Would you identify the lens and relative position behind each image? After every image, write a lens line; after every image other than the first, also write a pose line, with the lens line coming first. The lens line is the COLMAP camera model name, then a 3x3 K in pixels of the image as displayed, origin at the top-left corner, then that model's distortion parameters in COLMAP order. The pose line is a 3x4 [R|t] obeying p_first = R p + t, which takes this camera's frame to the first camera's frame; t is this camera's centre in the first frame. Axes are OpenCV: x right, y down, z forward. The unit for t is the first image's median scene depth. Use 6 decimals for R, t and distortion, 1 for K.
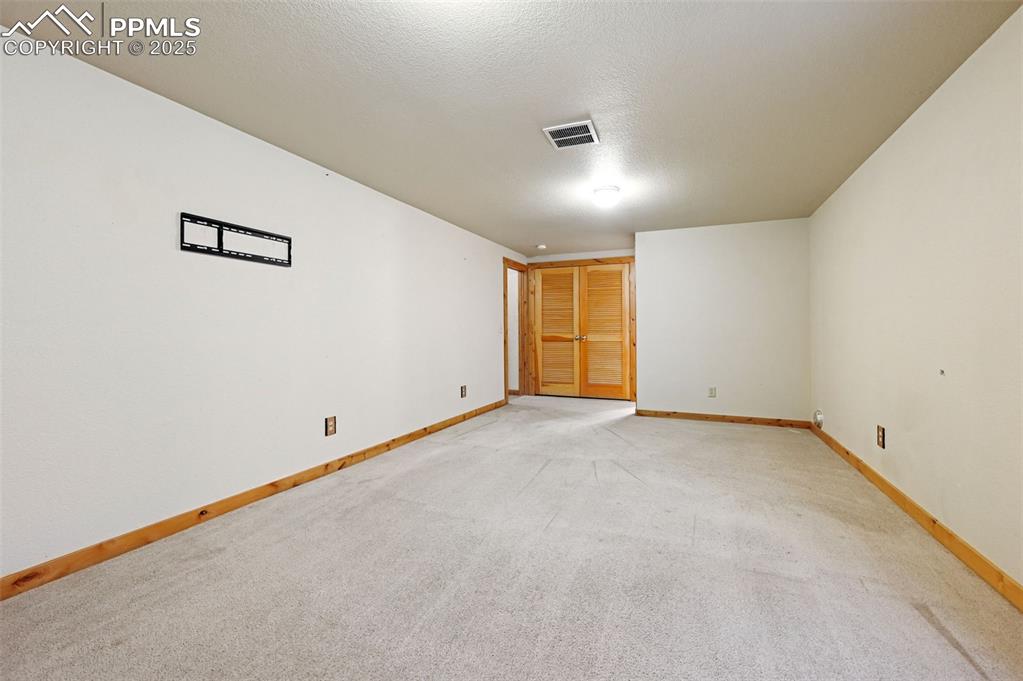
lens RADIAL K [[412.0, 0, 512.0], [0, 412.0, 332.2], [0, 0, 1]] dist [0.000752, 0.000119]
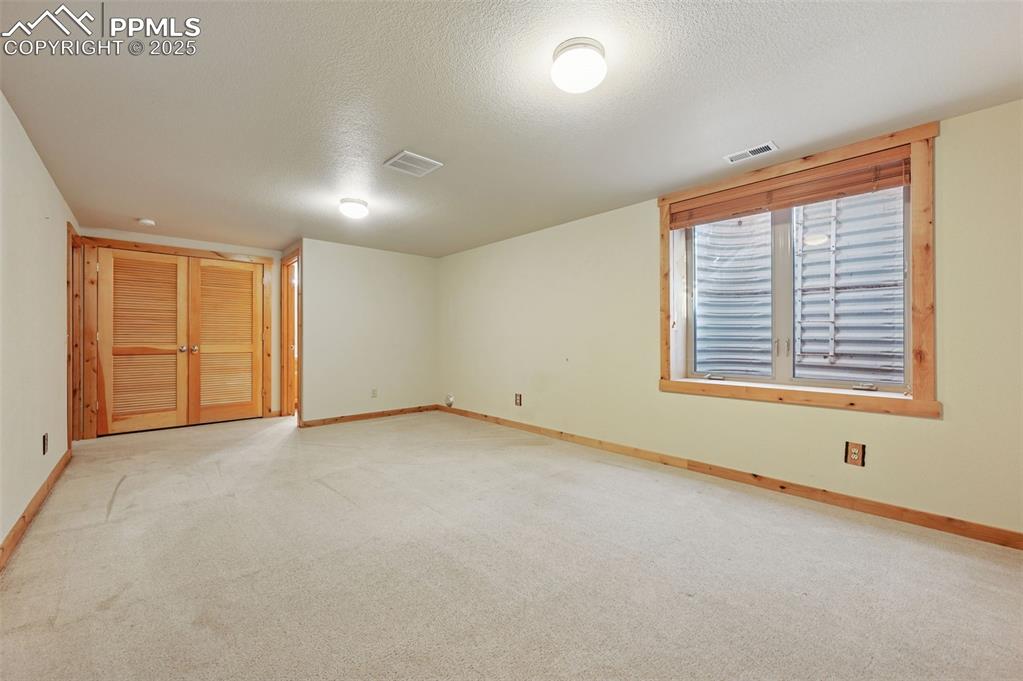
lens RADIAL K [[406.7, 0, 529.7], [0, 406.7, 343.9], [0, 0, 1]] dist [0.001021, -0.000001]
pose [[0.401271, -0.008536, 0.915920, -0.279749], [0.003235, 0.999964, 0.007902, 0.000003], [-0.915954, -0.000208, 0.401284, 0.103118]]
